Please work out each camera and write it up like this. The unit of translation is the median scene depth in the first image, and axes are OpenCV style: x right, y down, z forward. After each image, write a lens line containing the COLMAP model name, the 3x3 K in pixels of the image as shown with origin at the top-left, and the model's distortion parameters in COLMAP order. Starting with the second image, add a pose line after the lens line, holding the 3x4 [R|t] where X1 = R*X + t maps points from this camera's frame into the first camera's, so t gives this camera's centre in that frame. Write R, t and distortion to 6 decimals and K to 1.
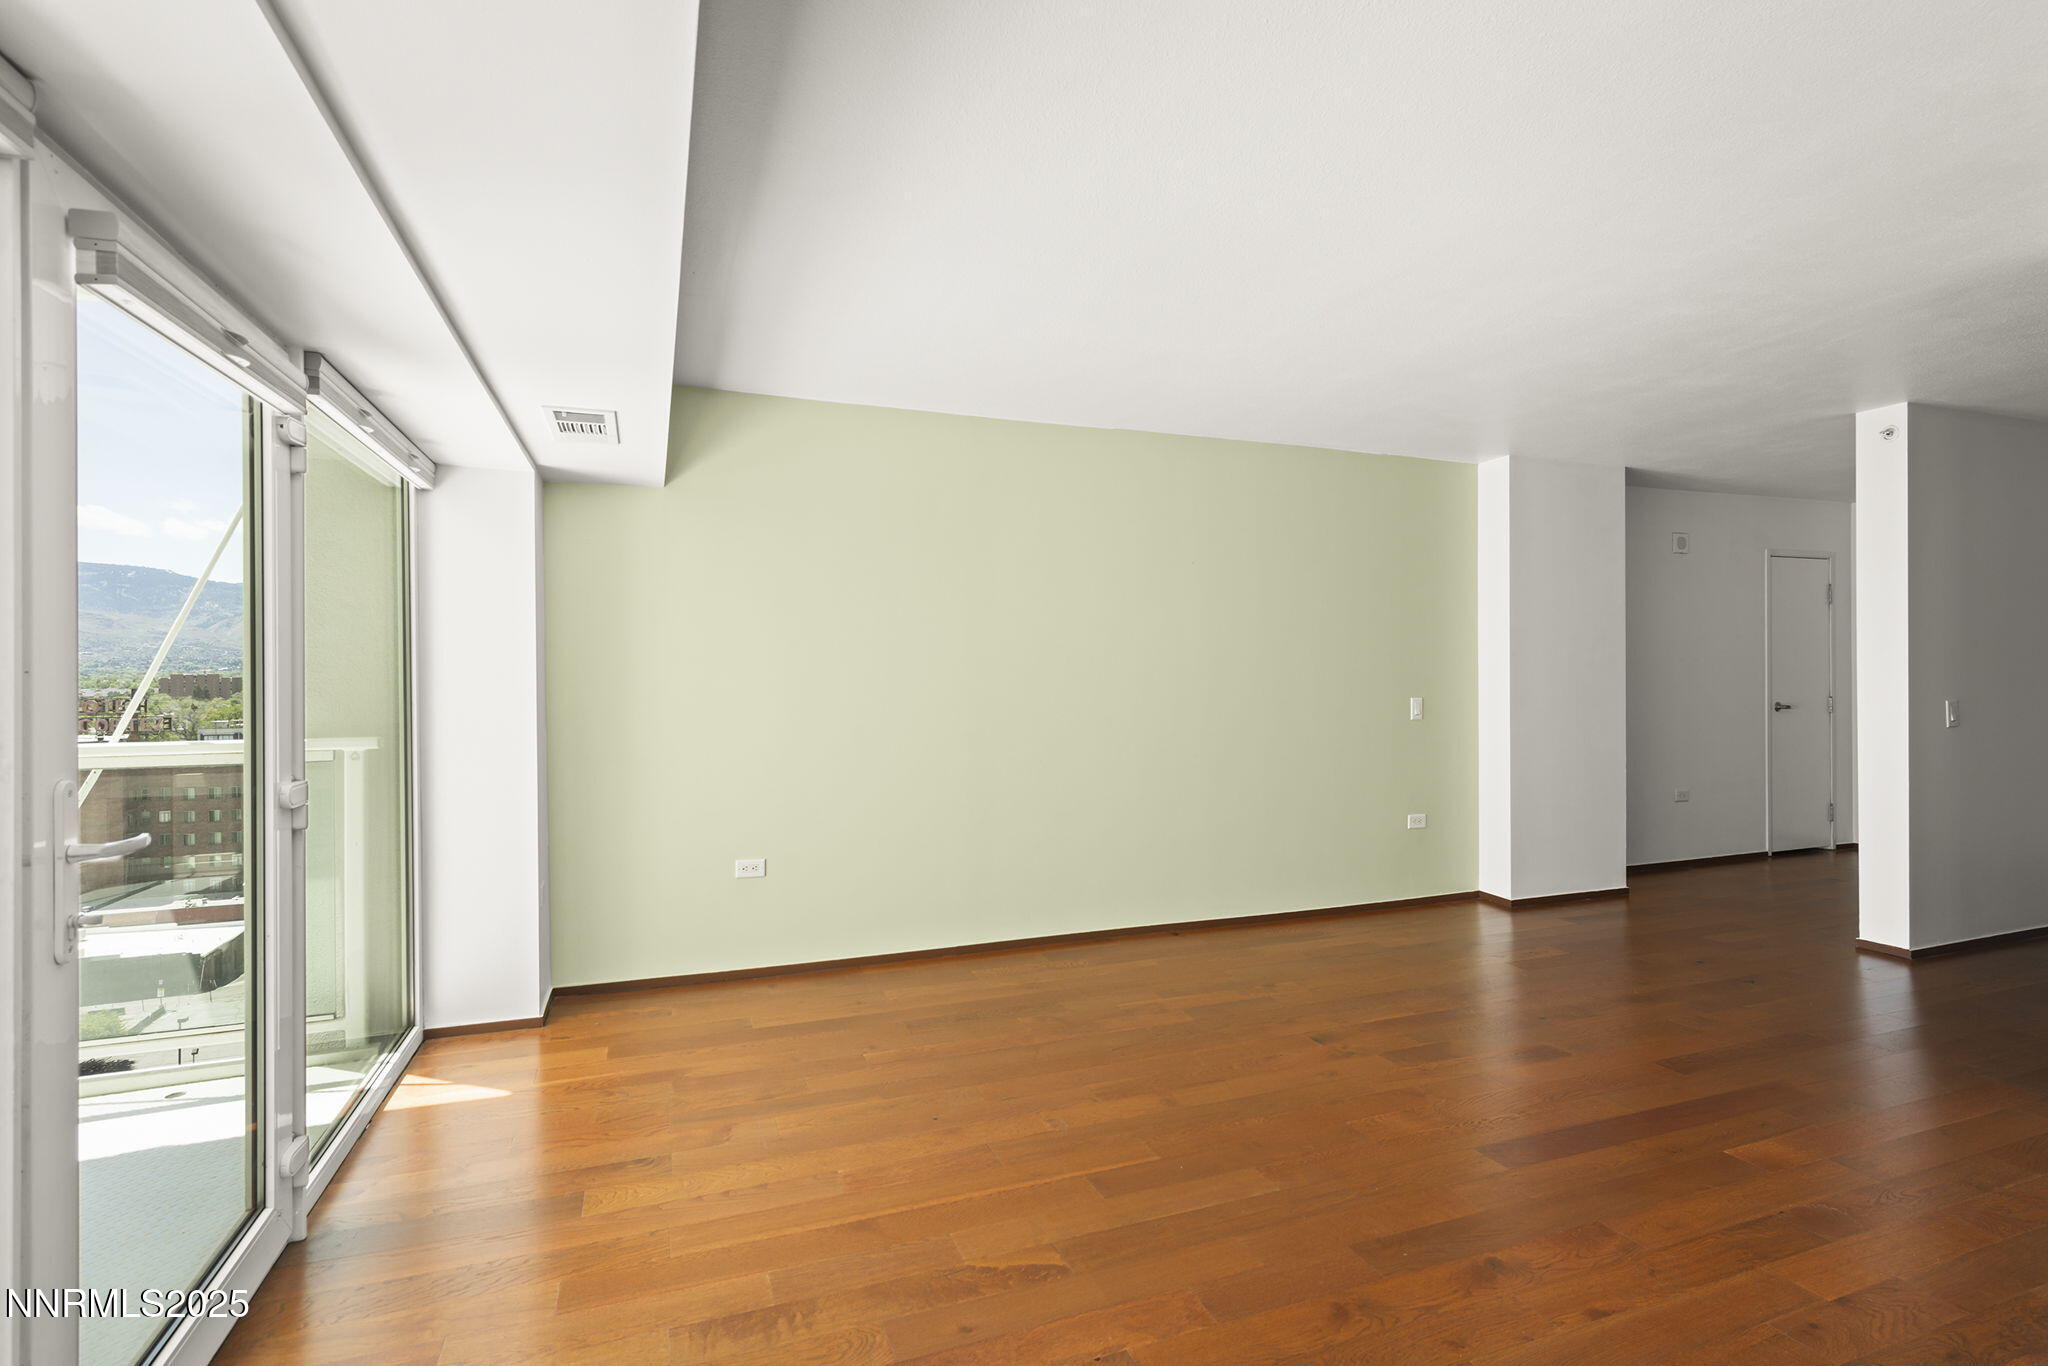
lens RADIAL K [[989.7, 0, 1029.6], [0, 989.7, 675.7], [0, 0, 1]] dist [-0.004055, -0.000469]
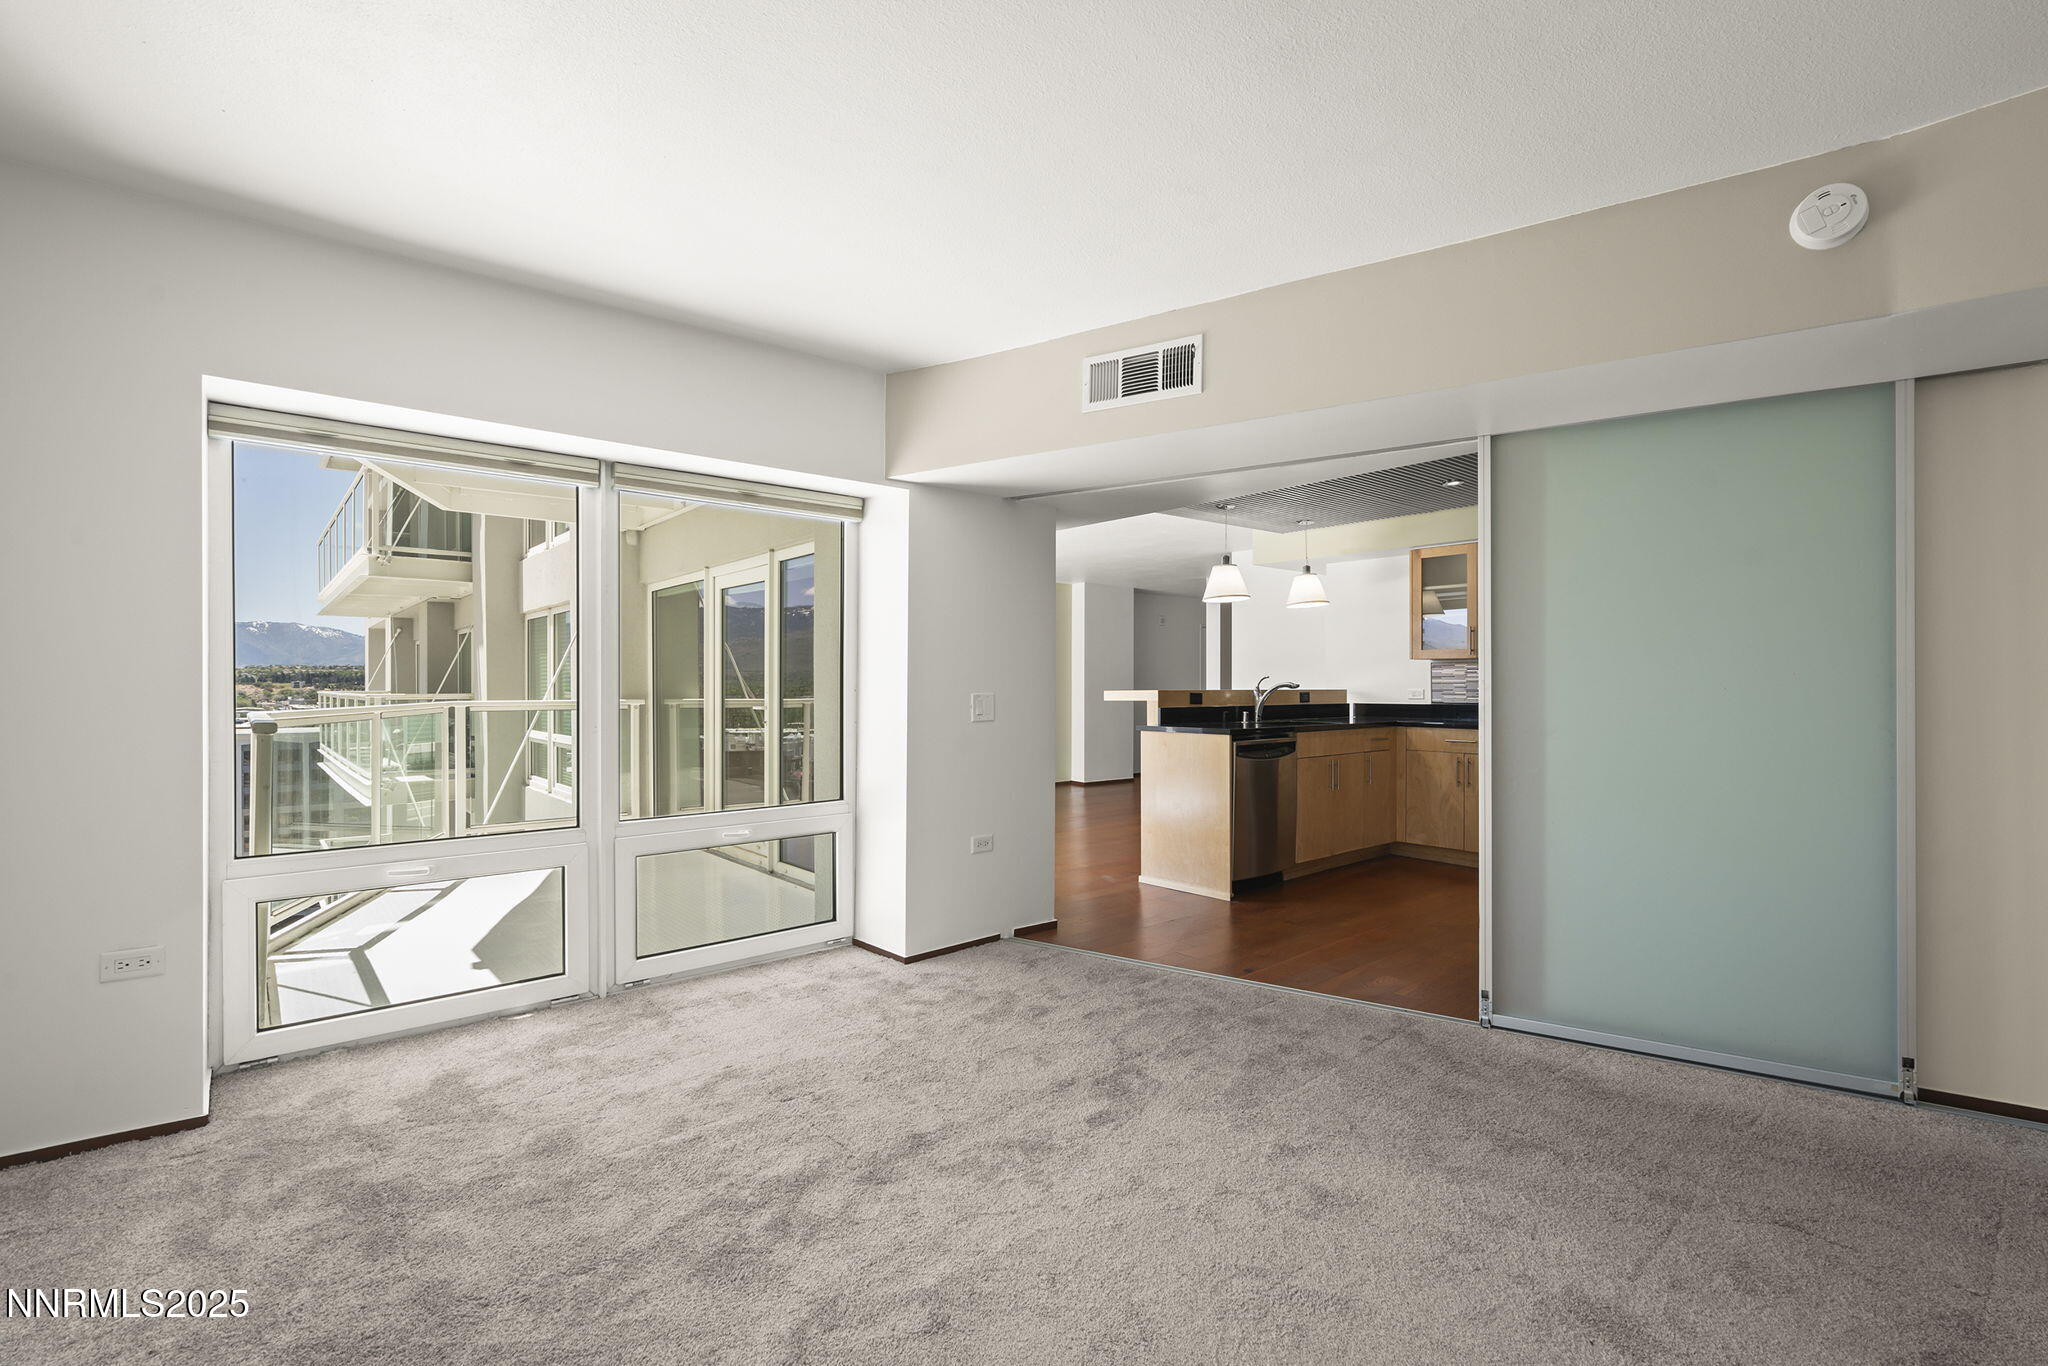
lens RADIAL K [[927.8, 0, 1025.9], [0, 927.8, 686.3], [0, 0, 1]] dist [-0.001808, 0.000122]
pose [[0.941239, 0.006795, 0.337672, -0.425122], [-0.004882, 0.999967, -0.006515, 0.031068], [-0.337705, 0.004484, 0.941241, -1.141797]]
